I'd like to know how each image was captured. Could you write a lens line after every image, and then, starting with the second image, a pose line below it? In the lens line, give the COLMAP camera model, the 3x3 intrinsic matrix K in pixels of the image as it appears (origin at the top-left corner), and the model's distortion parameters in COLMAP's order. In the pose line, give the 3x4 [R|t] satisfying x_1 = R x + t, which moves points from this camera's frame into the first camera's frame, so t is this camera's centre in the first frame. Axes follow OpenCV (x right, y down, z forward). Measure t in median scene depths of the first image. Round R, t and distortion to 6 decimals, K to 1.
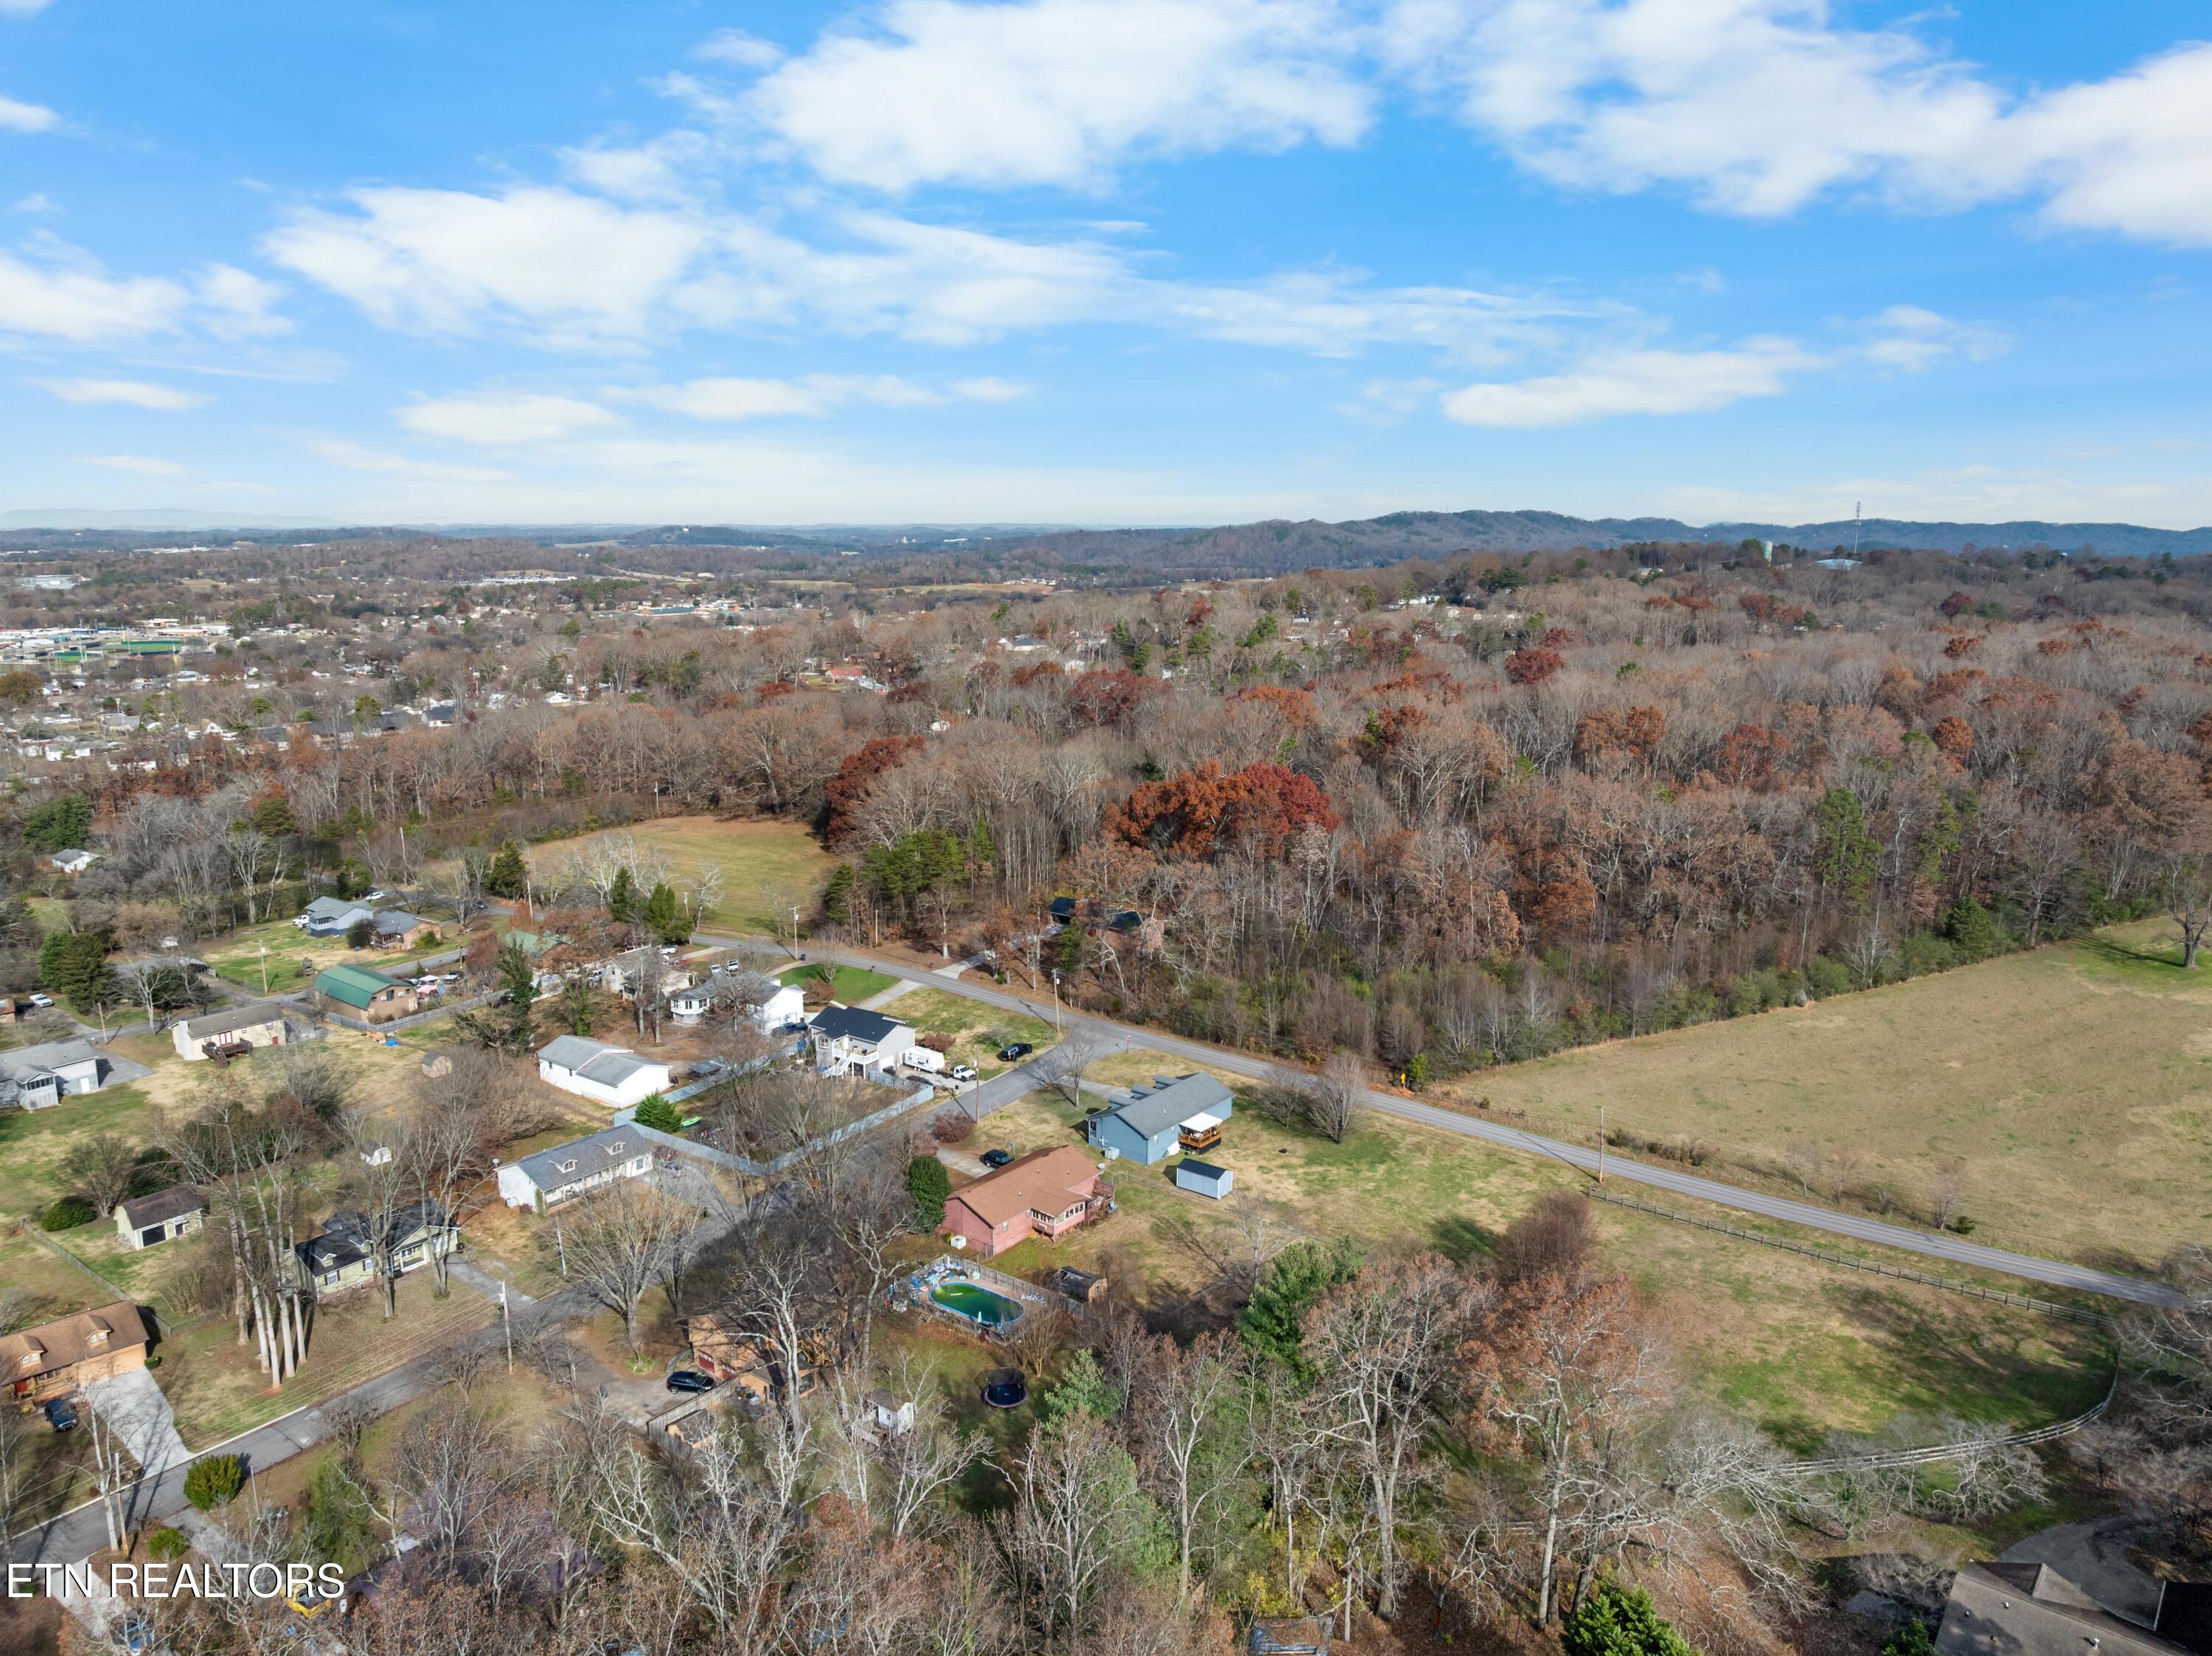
lens RADIAL K [[1555.9, 0, 1106.0], [0, 1555.9, 828.0], [0, 0, 1]] dist [-0.034545, -0.005190]
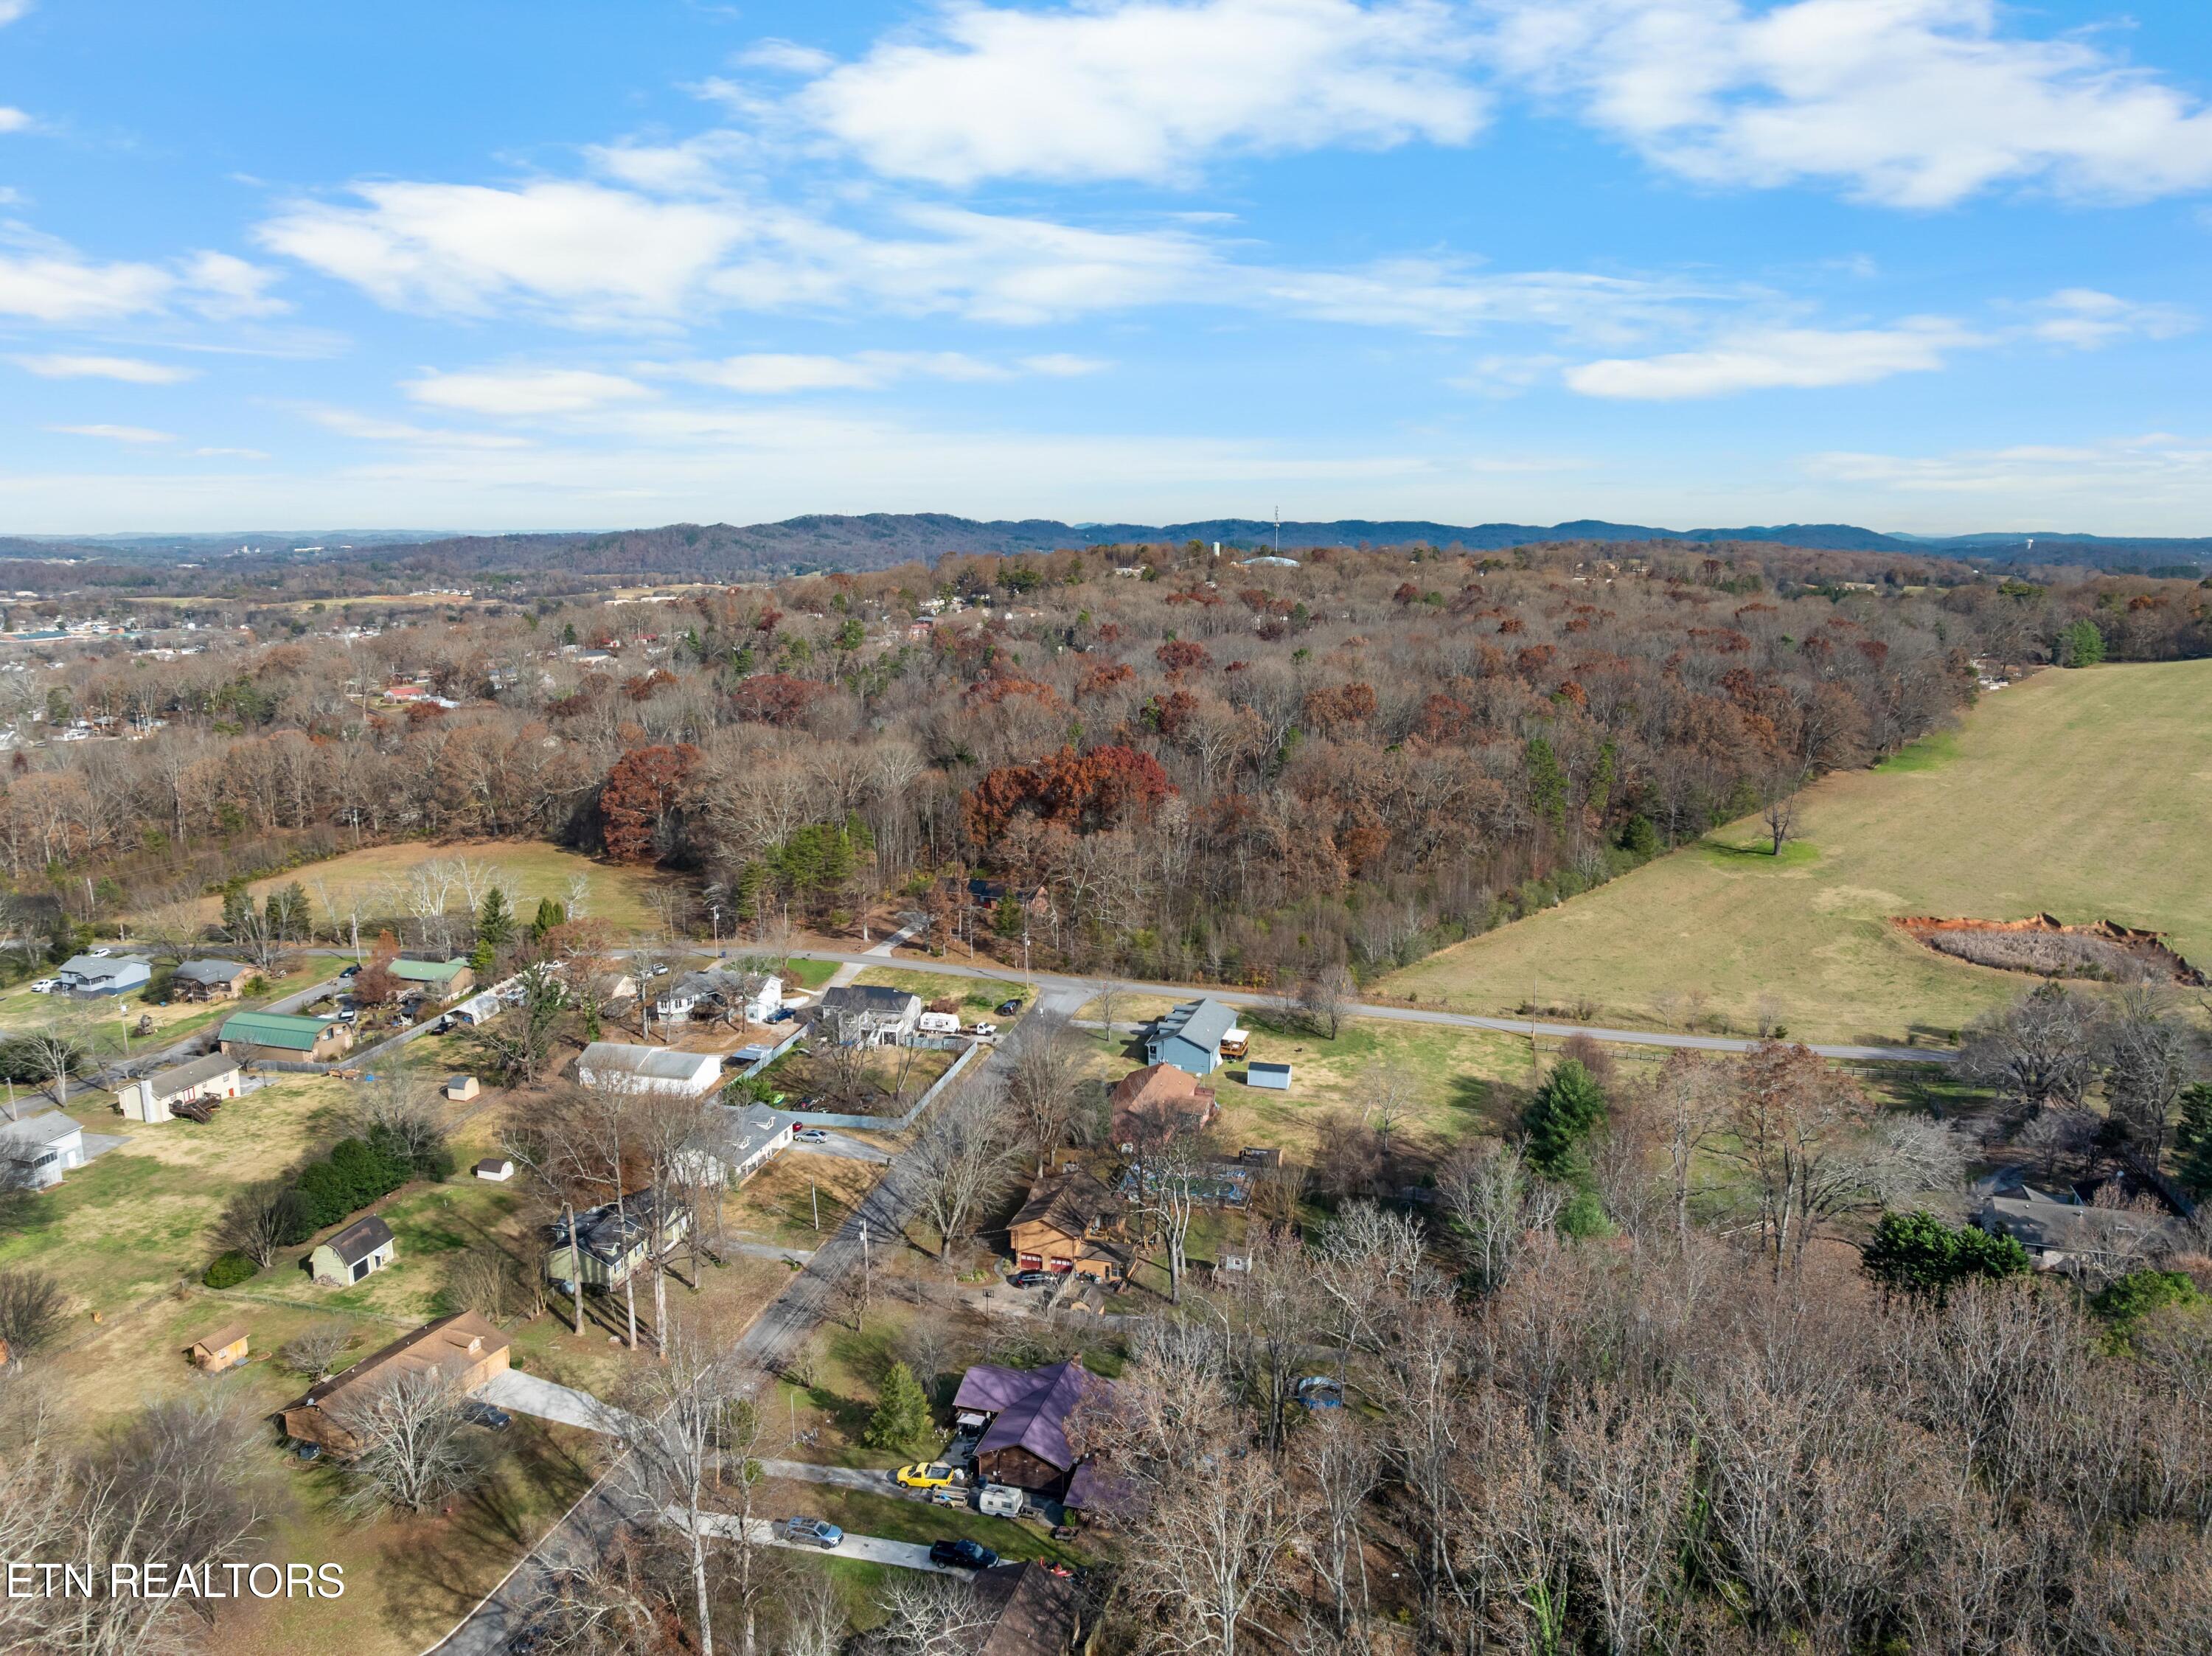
lens RADIAL K [[1555.9, 0, 1106.0], [0, 1555.9, 828.0], [0, 0, 1]] dist [-0.034545, -0.005190]
pose [[0.926747, -0.073849, 0.368356, -0.368410], [0.074459, 0.997145, 0.012578, 0.005067], [-0.368233, 0.015771, 0.929600, -0.068391]]
